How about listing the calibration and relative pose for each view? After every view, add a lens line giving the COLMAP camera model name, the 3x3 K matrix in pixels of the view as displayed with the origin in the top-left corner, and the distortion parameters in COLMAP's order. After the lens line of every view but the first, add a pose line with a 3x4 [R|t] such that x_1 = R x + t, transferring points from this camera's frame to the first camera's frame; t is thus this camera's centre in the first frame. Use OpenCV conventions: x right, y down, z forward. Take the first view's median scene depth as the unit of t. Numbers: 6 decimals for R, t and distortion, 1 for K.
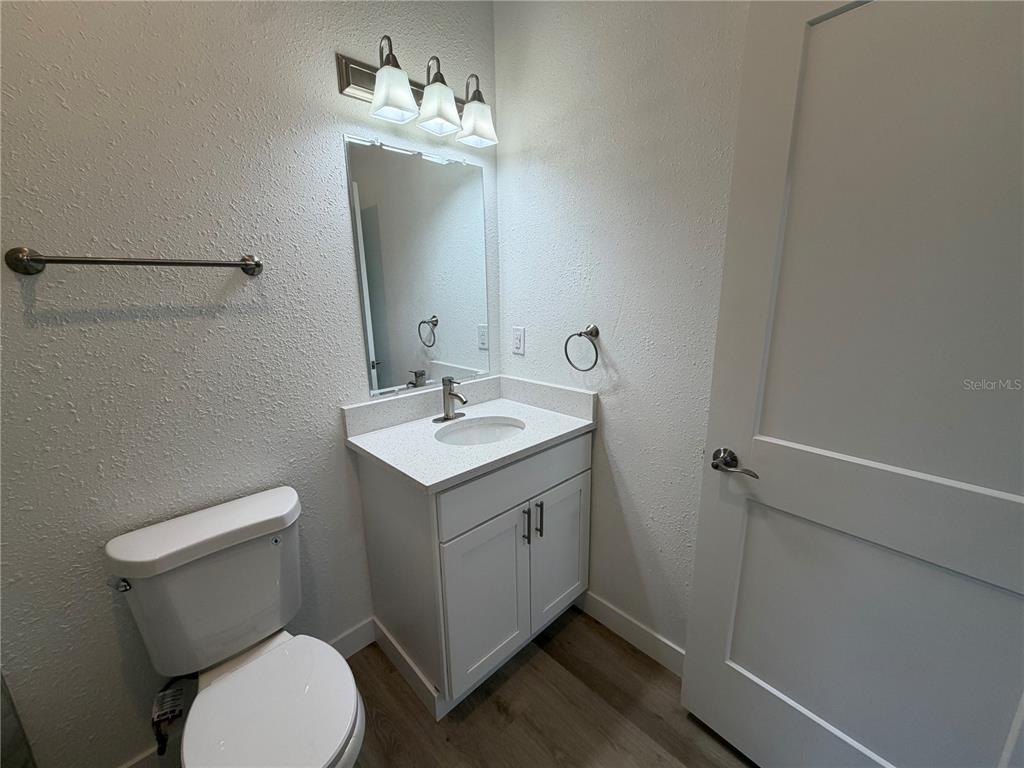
lens RADIAL K [[406.2, 0, 512.0], [0, 406.2, 384.0], [0, 0, 1]] dist [-0.001886, -0.000237]
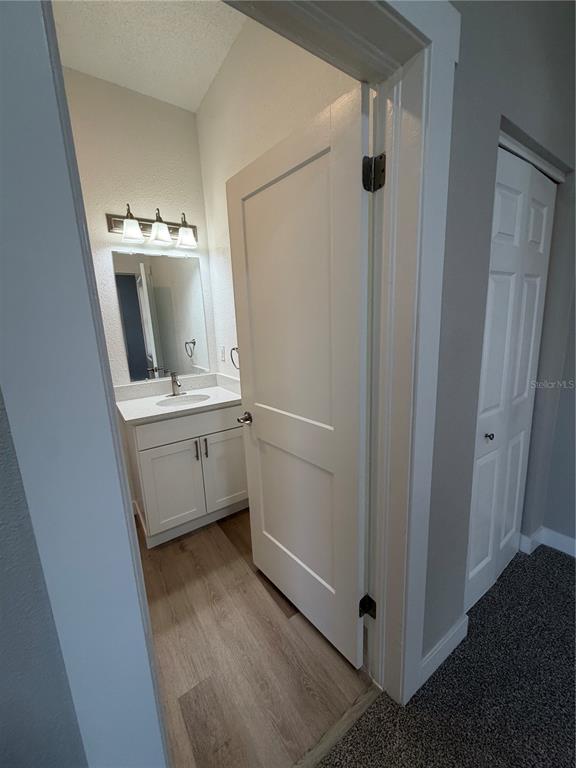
lens RADIAL K [[304.7, 0, 288.0], [0, 304.7, 384.0], [0, 0, 1]] dist [-0.001886, -0.000237]
pose [[0.987056, 0.014165, -0.159749, 0.652440], [-0.017703, 0.999628, -0.020748, 0.062143], [0.159395, 0.023307, 0.986940, -0.321371]]
